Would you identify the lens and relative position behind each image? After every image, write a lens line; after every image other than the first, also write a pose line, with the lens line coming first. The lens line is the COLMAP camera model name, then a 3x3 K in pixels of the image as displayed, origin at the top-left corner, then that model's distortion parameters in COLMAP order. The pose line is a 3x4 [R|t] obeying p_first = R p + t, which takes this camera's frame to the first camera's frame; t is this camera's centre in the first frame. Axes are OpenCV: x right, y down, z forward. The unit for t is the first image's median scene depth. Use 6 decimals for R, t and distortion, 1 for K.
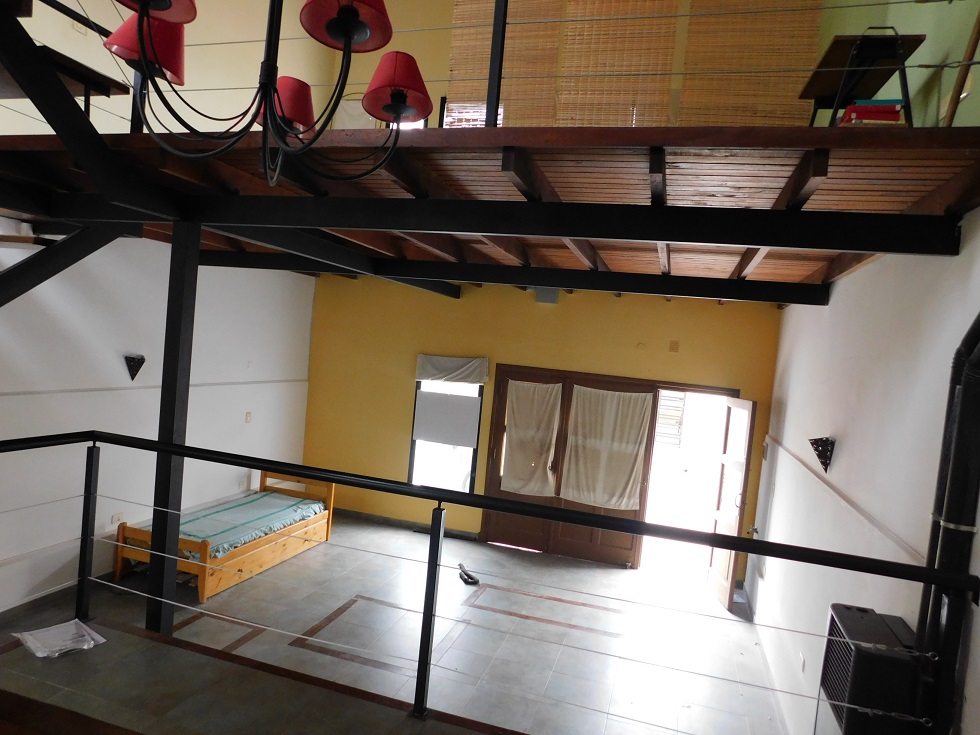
lens RADIAL K [[648.2, 0, 490.0], [0, 648.2, 367.5], [0, 0, 1]] dist [-0.076852, 0.058918]
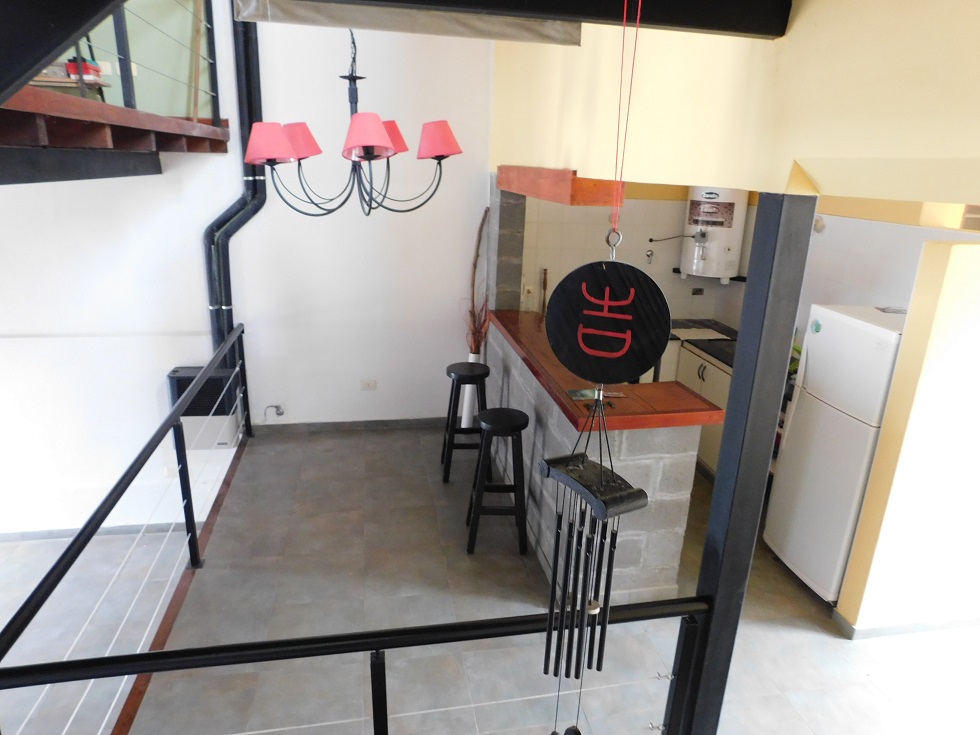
lens RADIAL K [[648.2, 0, 490.0], [0, 648.2, 367.5], [0, 0, 1]] dist [-0.076852, 0.058918]
pose [[-0.448410, -0.371815, 0.812824, -0.474275], [-0.048084, 0.918091, 0.393442, -0.144763], [-0.892534, 0.137340, -0.429559, 0.340039]]
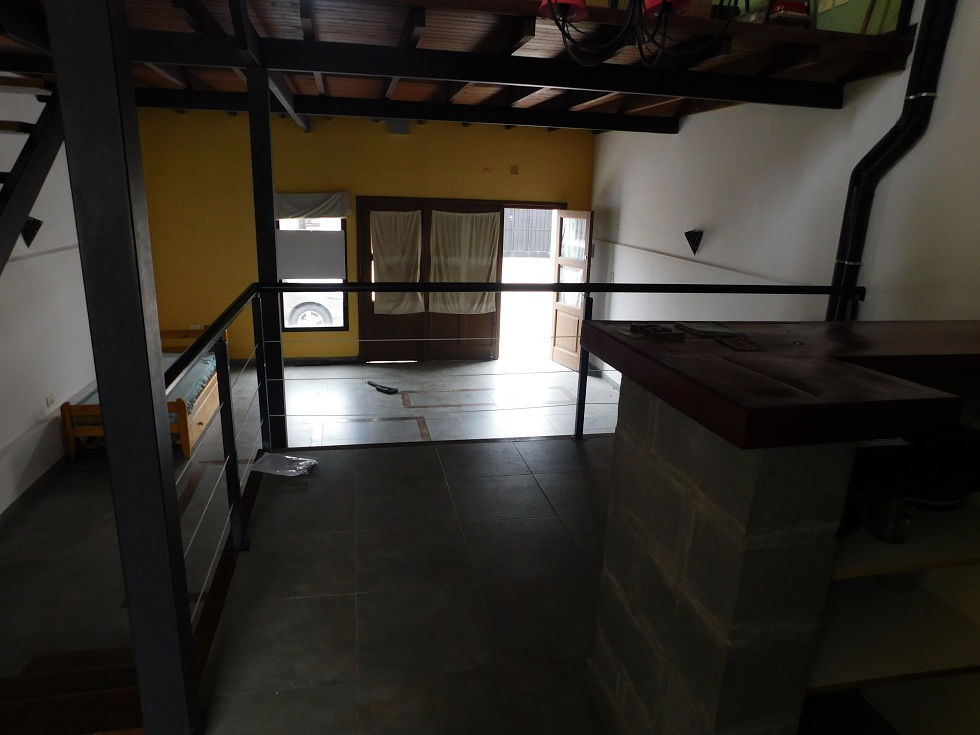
lens RADIAL K [[648.2, 0, 490.0], [0, 648.2, 367.5], [0, 0, 1]] dist [-0.076852, 0.058918]
pose [[0.879435, -0.187124, 0.437698, -0.323343], [0.066335, 0.958699, 0.276580, -0.014469], [-0.471375, -0.214199, 0.855526, -0.055051]]
